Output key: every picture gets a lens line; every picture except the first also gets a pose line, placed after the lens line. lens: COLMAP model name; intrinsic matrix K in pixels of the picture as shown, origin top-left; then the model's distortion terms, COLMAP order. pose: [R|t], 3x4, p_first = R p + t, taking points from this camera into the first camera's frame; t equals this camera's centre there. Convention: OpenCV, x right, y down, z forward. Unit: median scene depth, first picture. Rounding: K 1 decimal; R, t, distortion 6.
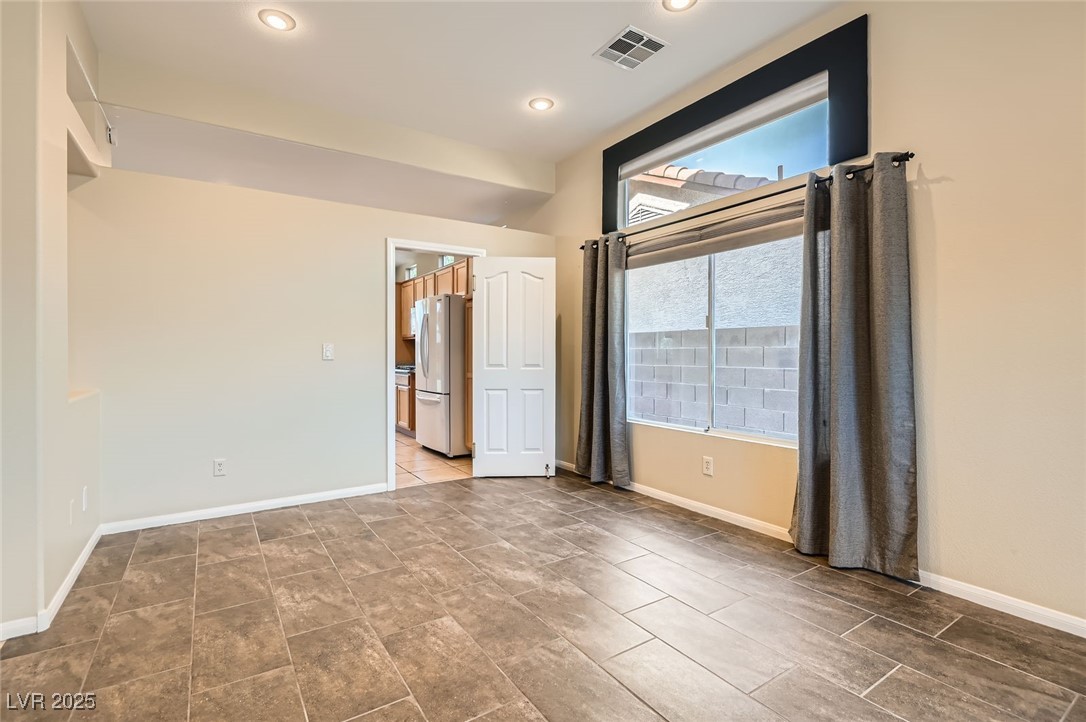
lens RADIAL K [[499.8, 0, 539.9], [0, 499.8, 356.3], [0, 0, 1]] dist [0.002797, -0.000356]
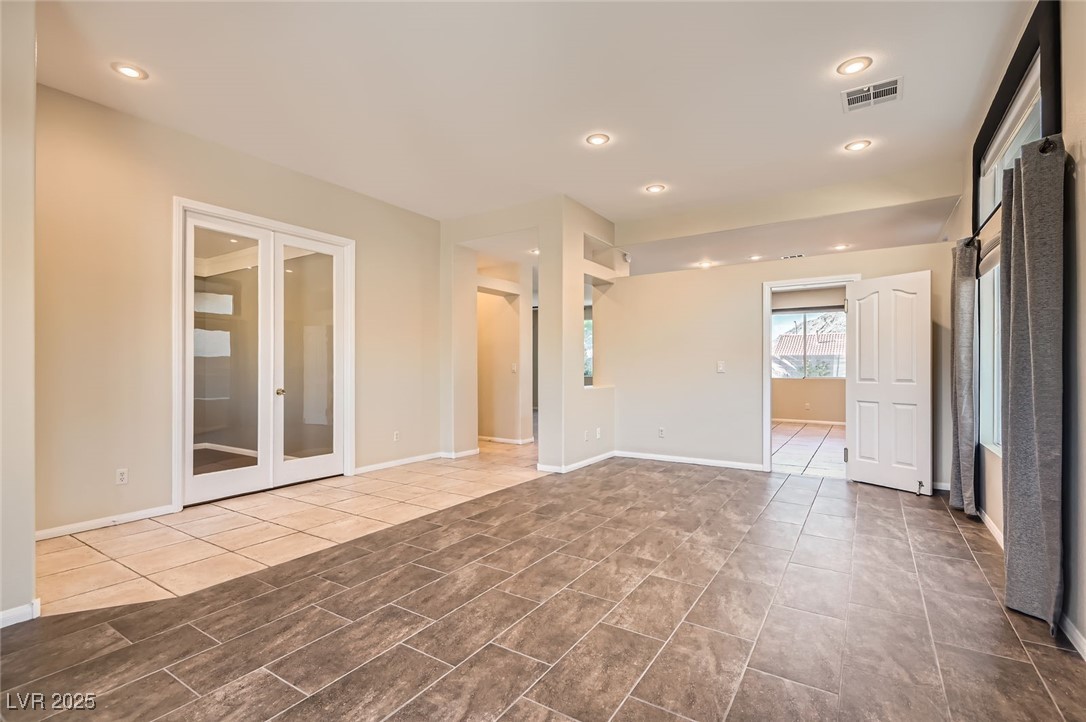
lens RADIAL K [[501.4, 0, 538.3], [0, 501.4, 360.0], [0, 0, 1]] dist [-0.001862, -0.001057]
pose [[0.394672, -0.012980, -0.918730, 1.117962], [-0.005526, 0.999849, -0.016500, -0.004238], [0.918806, 0.011589, 0.394540, -0.140182]]
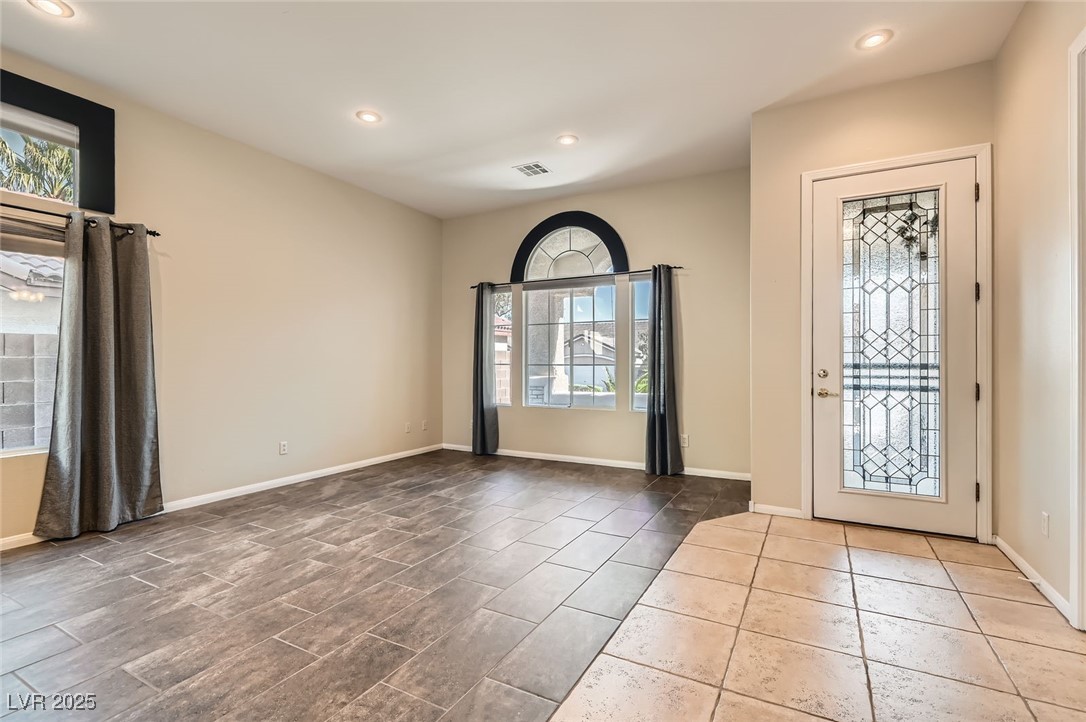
lens RADIAL K [[501.4, 0, 538.3], [0, 501.4, 360.0], [0, 0, 1]] dist [-0.001862, -0.001057]
pose [[-0.461200, 0.006600, 0.887272, -1.086677], [0.005637, 0.999974, -0.004508, -0.003847], [-0.887278, 0.002923, -0.461225, 0.638271]]
